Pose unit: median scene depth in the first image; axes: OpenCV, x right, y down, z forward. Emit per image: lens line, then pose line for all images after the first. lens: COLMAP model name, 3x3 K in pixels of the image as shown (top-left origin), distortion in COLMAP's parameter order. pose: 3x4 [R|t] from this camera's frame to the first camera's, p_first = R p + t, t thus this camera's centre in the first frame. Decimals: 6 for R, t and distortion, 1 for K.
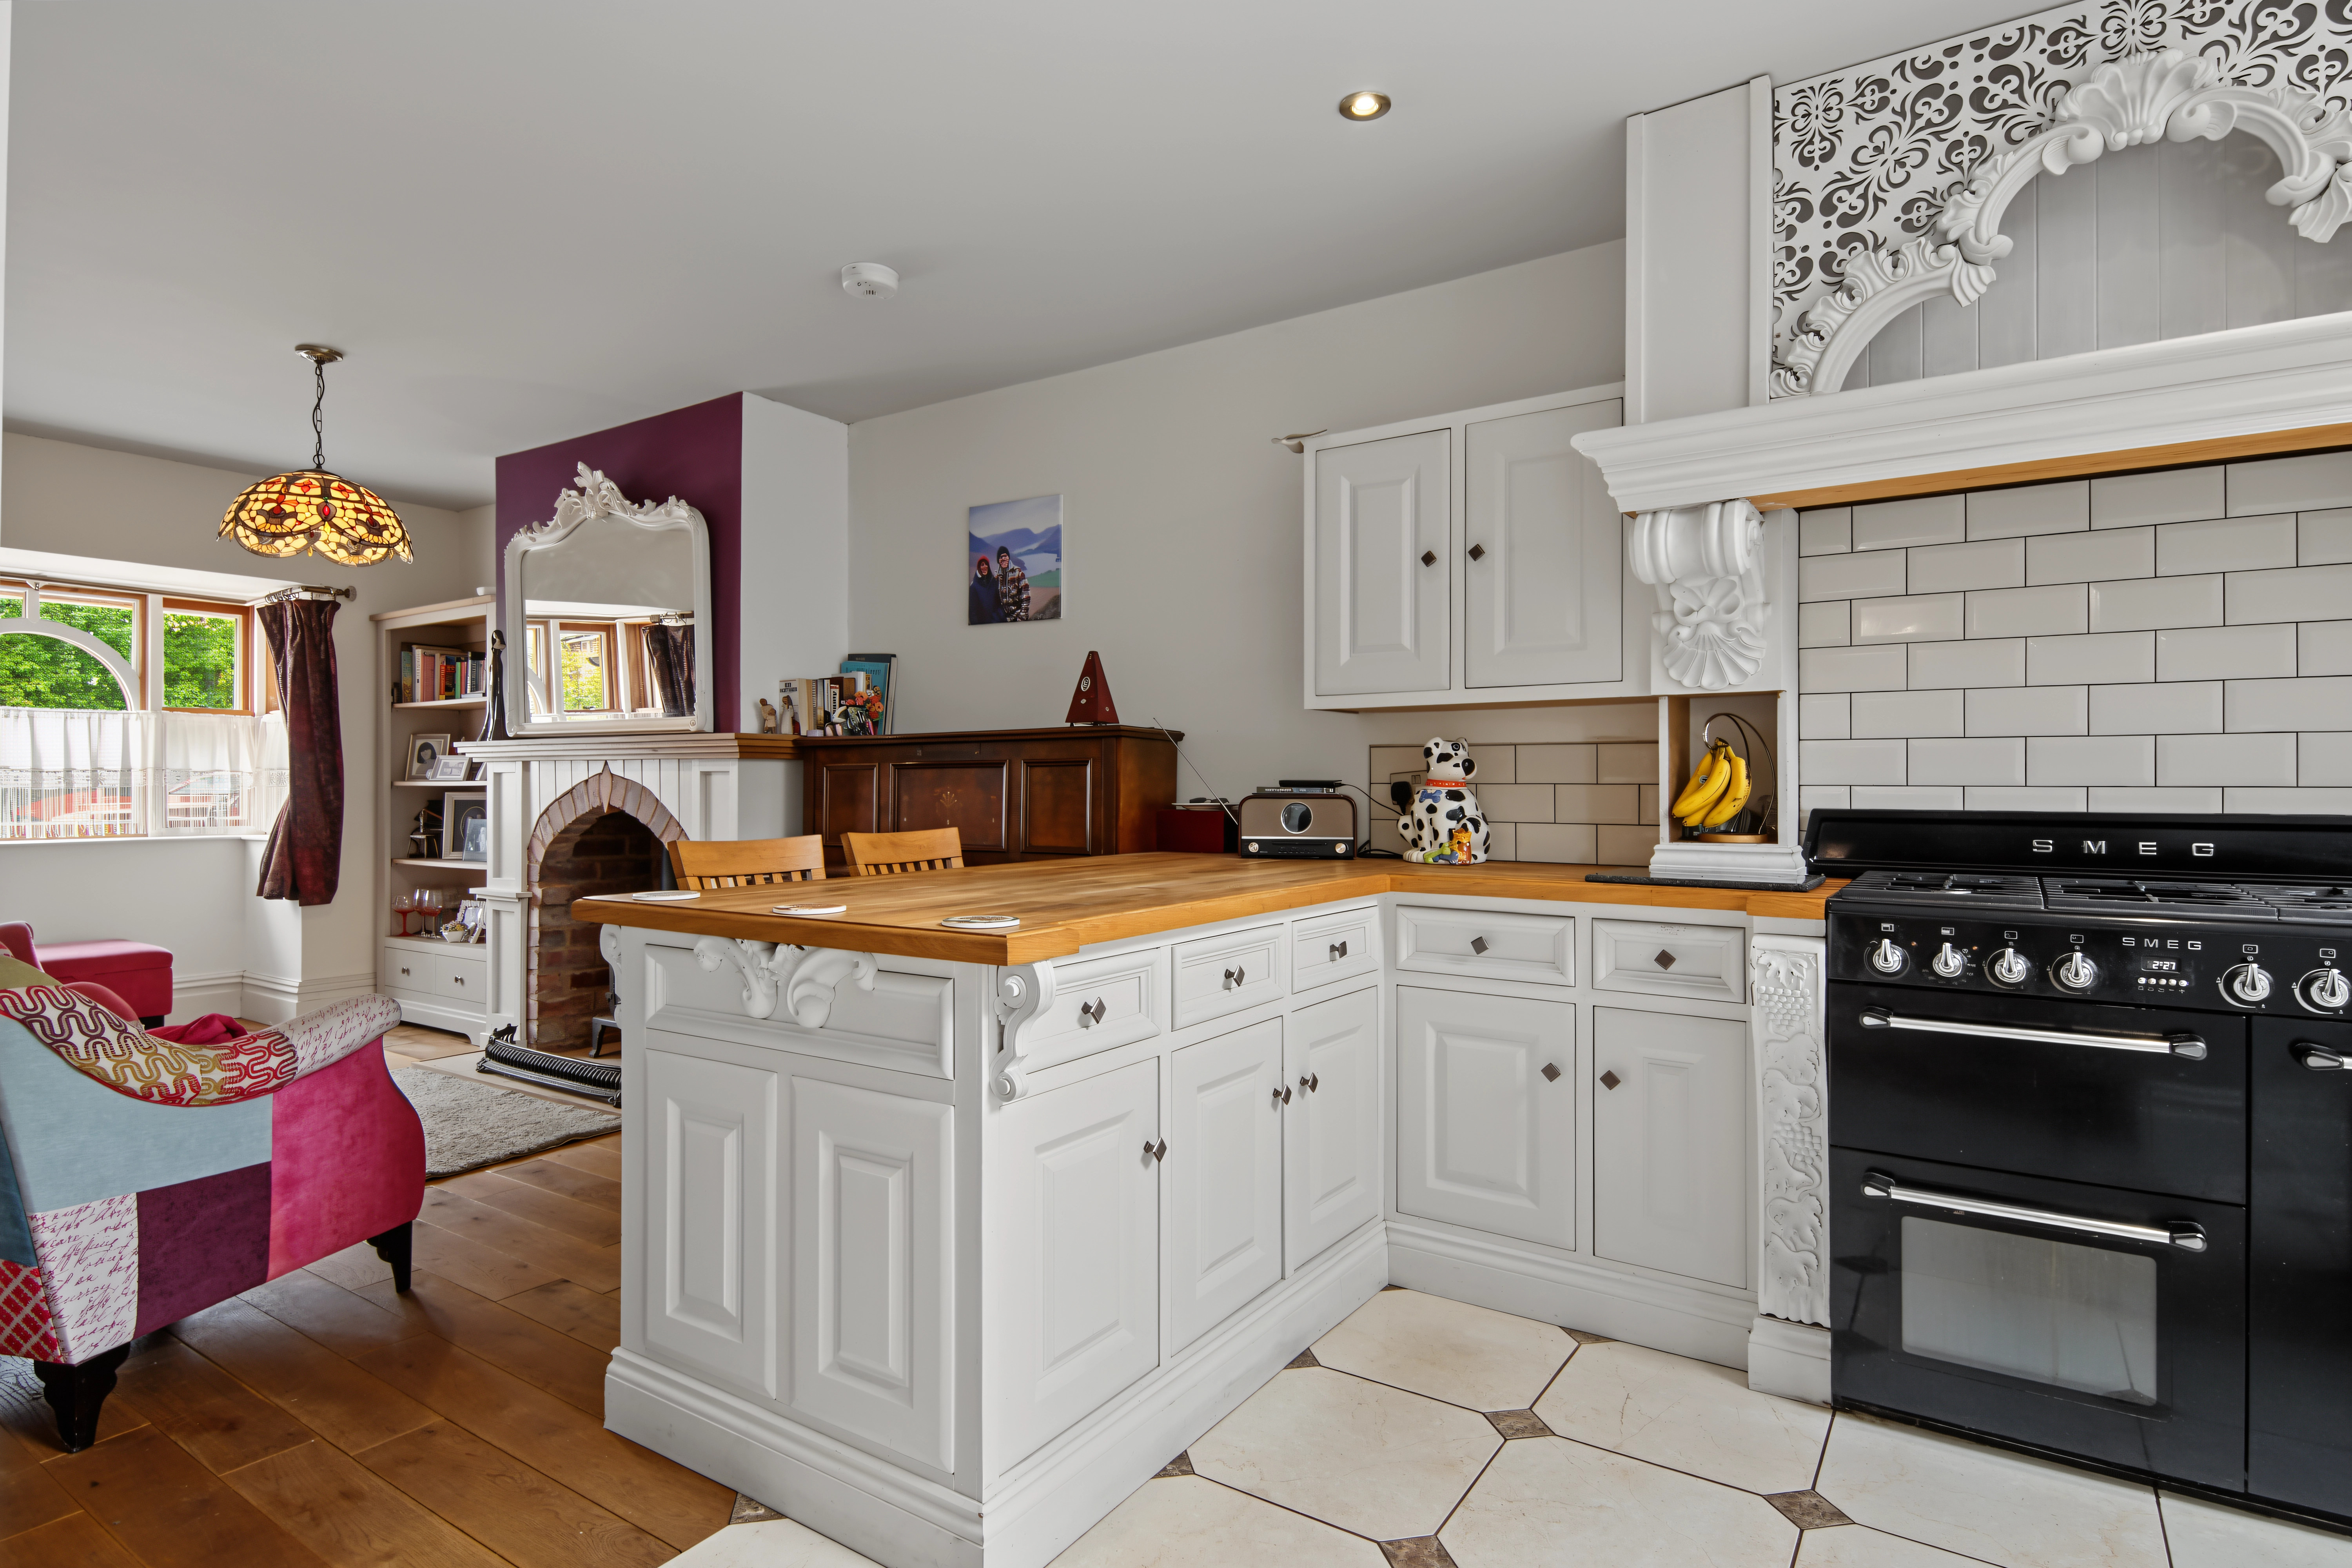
lens RADIAL K [[1258.8, 0, 1147.8], [0, 1258.8, 780.5], [0, 0, 1]] dist [0.024501, -0.019070]
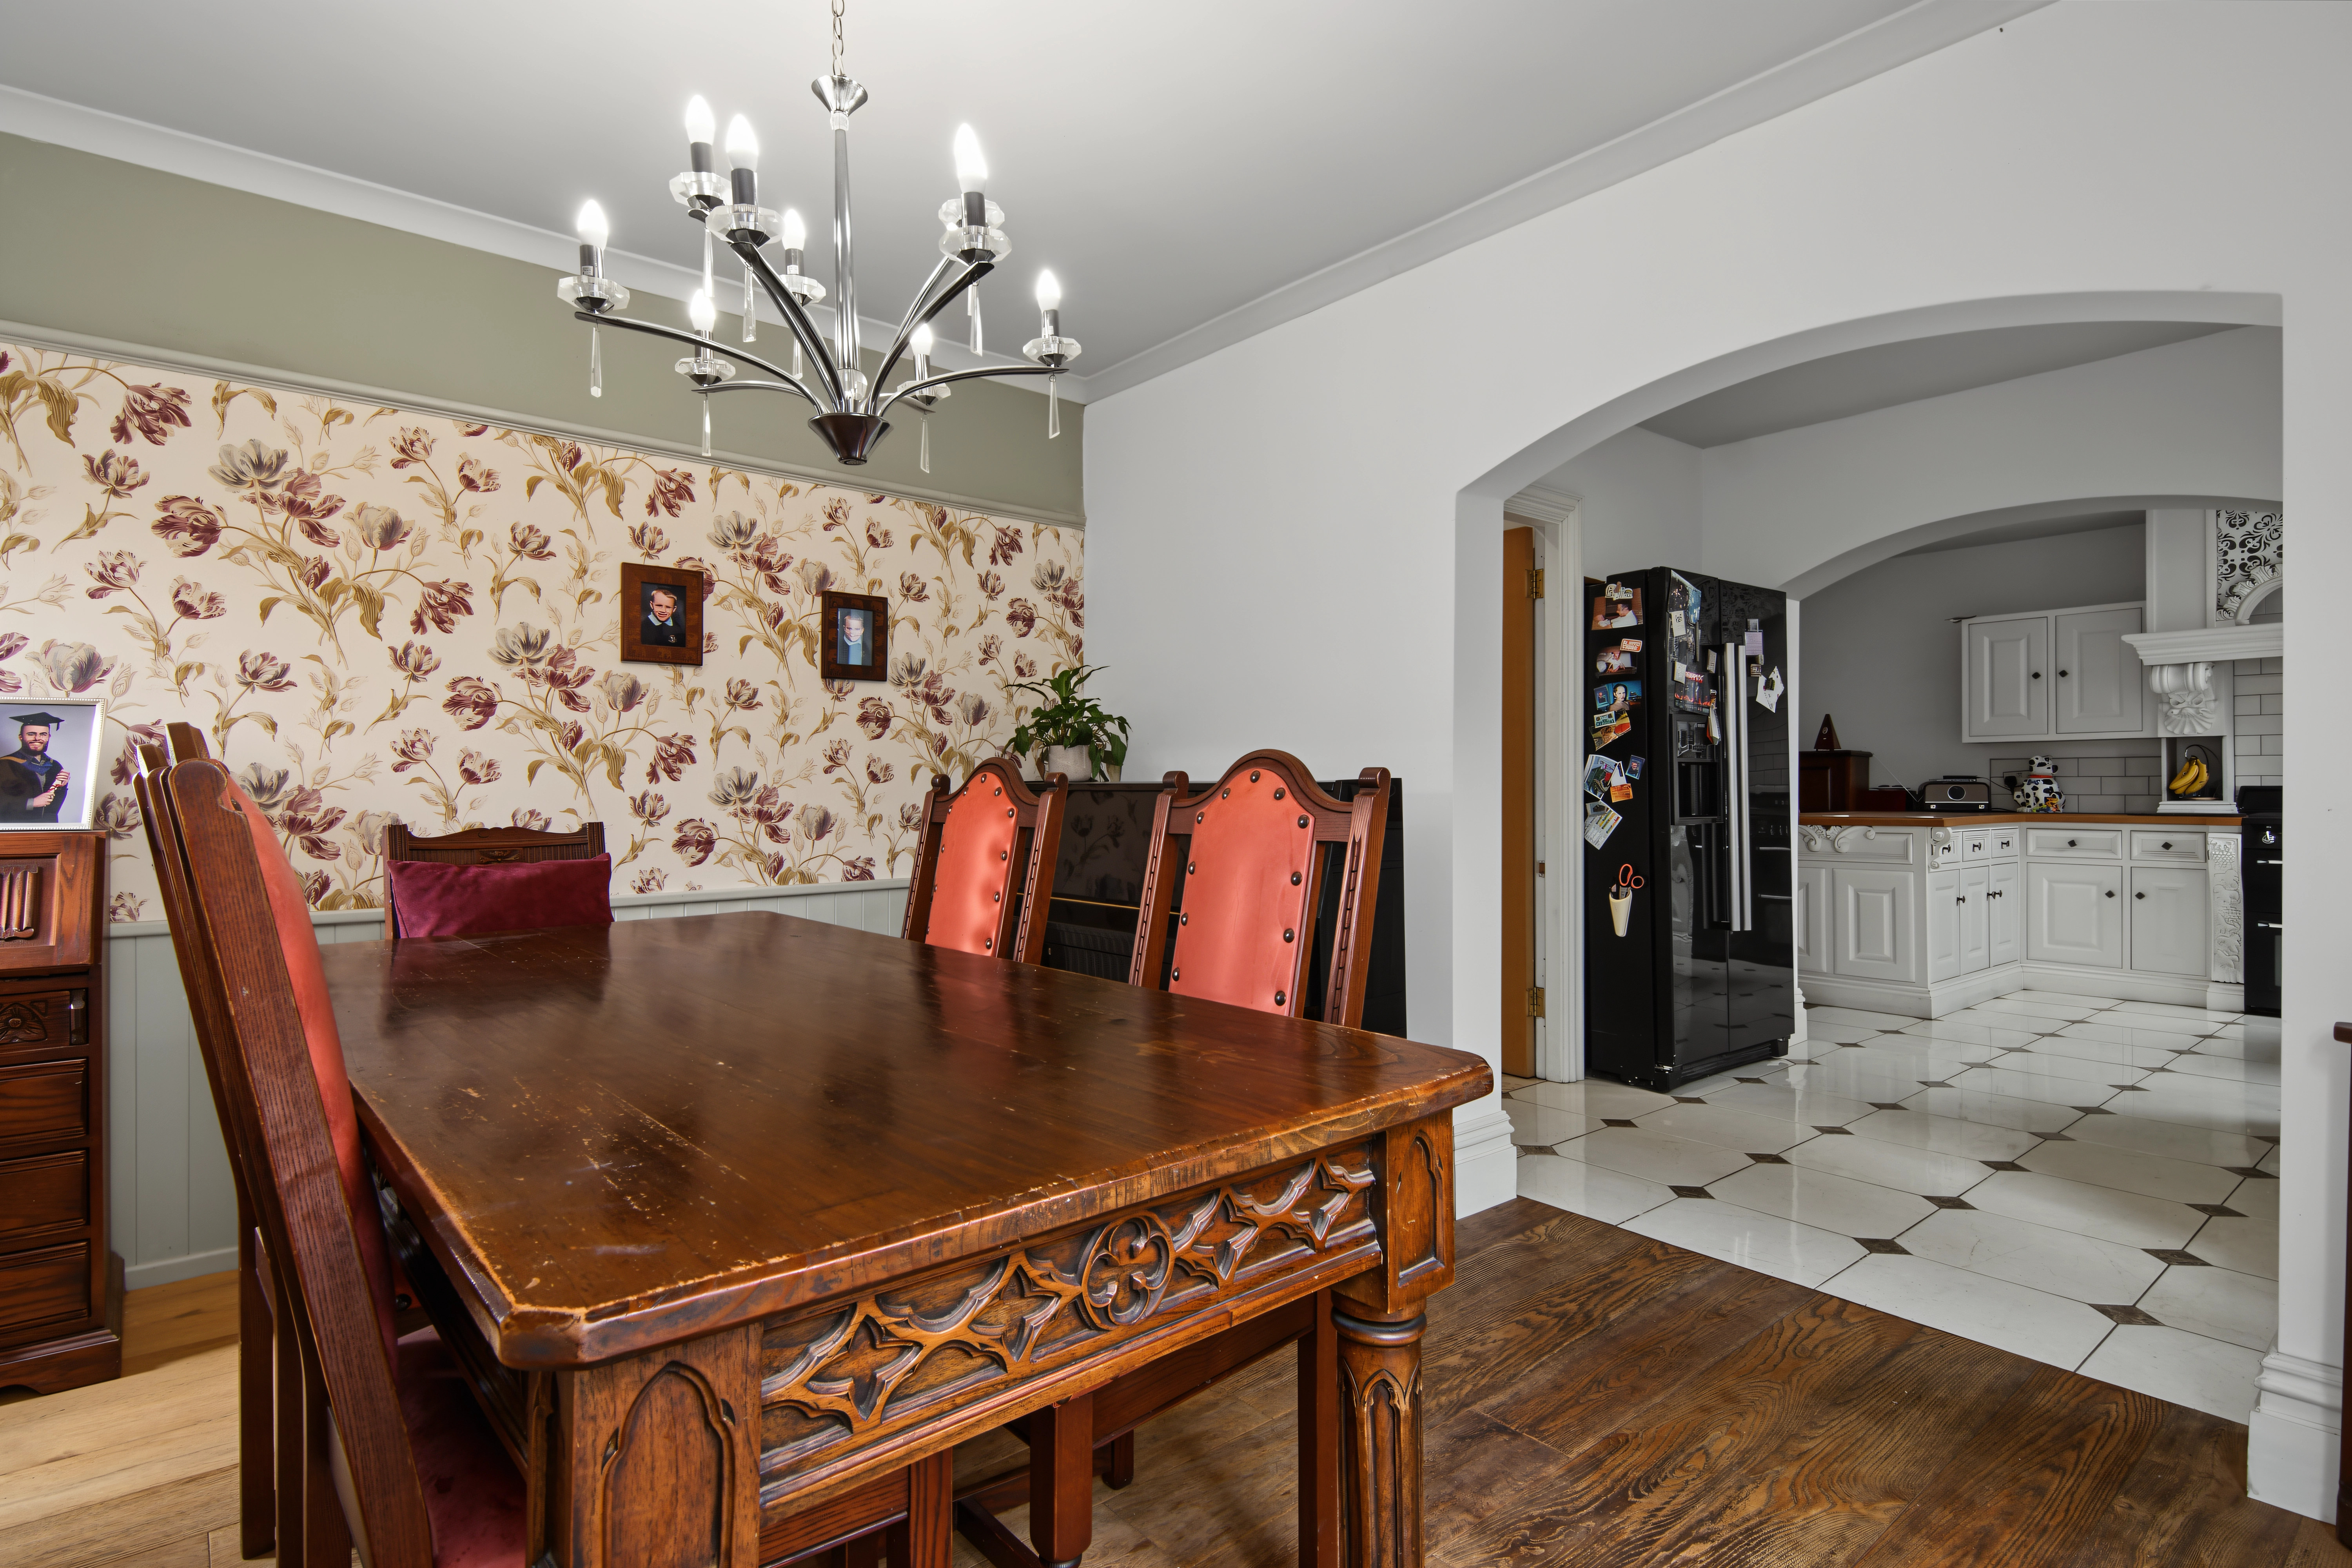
lens RADIAL K [[1170.6, 0, 1176.0], [0, 1170.6, 784.0], [0, 0, 1]] dist [-0.001673, -0.001058]
pose [[0.958925, -0.001918, -0.283653, -0.743055], [0.000826, 0.999992, -0.003970, 0.026273], [0.283658, 0.003573, 0.958919, -1.616058]]
